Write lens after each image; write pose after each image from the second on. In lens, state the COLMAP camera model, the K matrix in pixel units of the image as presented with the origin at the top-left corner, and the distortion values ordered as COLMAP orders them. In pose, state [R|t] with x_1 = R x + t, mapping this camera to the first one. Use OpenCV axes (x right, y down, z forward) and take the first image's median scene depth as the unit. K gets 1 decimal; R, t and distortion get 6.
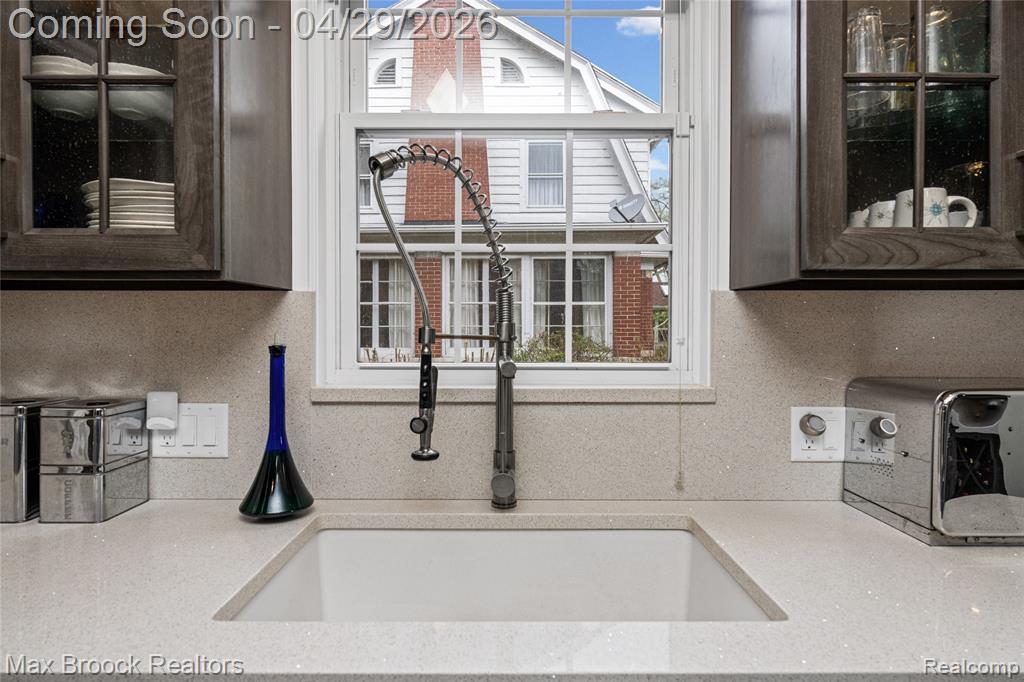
lens RADIAL K [[567.2, 0, 511.0], [0, 567.2, 334.4], [0, 0, 1]] dist [0.003369, 0.000077]
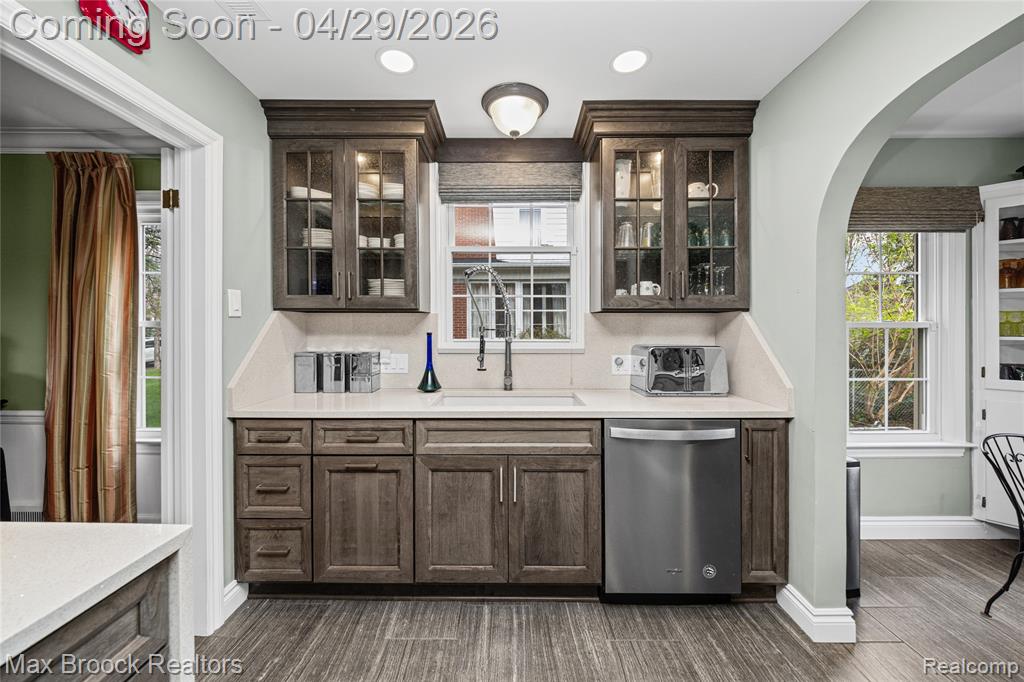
lens RADIAL K [[382.8, 0, 507.6], [0, 382.8, 327.4], [0, 0, 1]] dist [-0.001944, -0.001575]
pose [[0.999982, 0.000490, -0.005929, -0.004057], [-0.000523, 0.999984, -0.005684, 0.003952], [0.005926, 0.005687, 0.999966, -0.934414]]
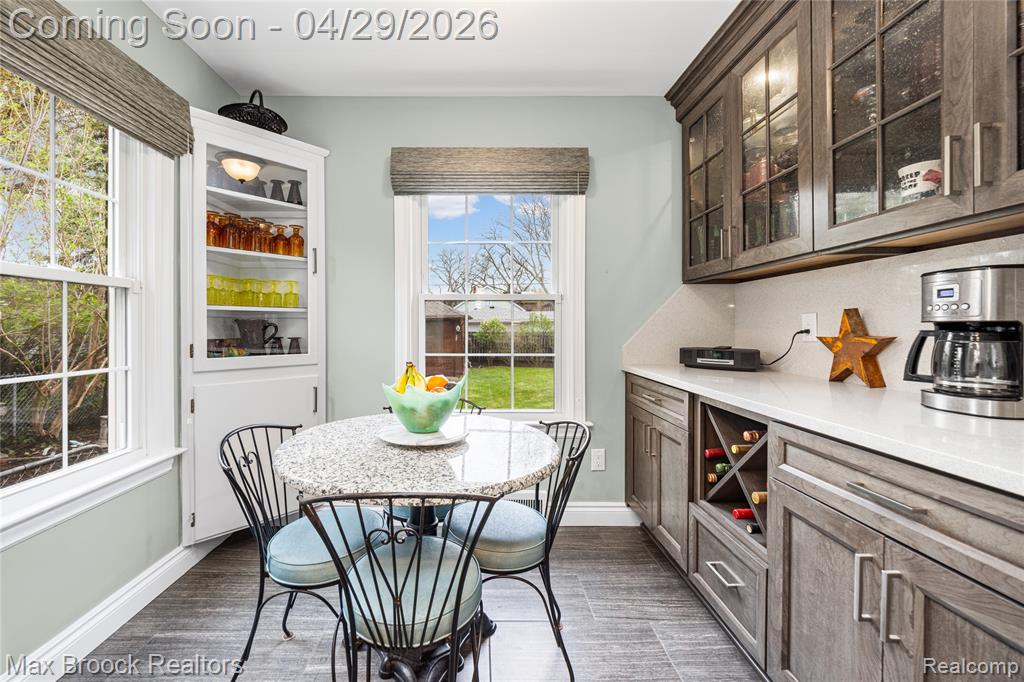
lens RADIAL K [[420.6, 0, 472.0], [0, 420.6, 326.8], [0, 0, 1]] dist [-0.000838, -0.000072]
pose [[0.018454, 0.000639, 0.999830, 0.817385], [0.007320, 0.999973, -0.000774, 0.138769], [-0.999803, 0.007333, 0.018449, -0.078574]]
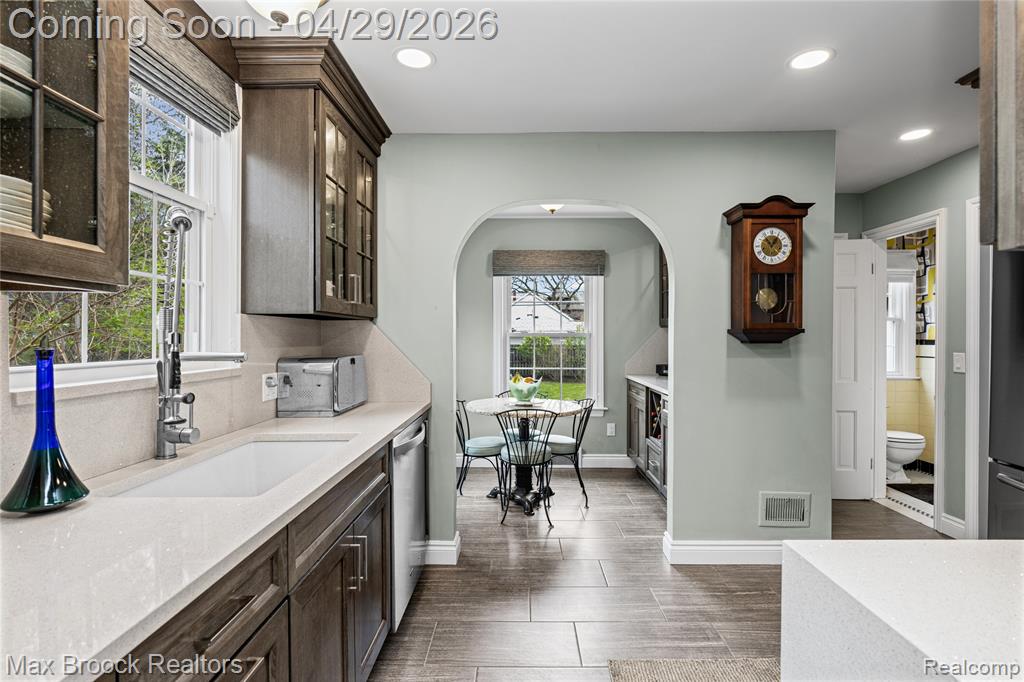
lens RADIAL K [[505.1, 0, 513.4], [0, 505.1, 339.5], [0, 0, 1]] dist [-0.002042, -0.000828]
pose [[0.010260, -0.005334, 0.999933, -1.332423], [0.009526, 0.999941, 0.005236, 0.005307], [-0.999902, 0.009472, 0.010310, 0.117600]]
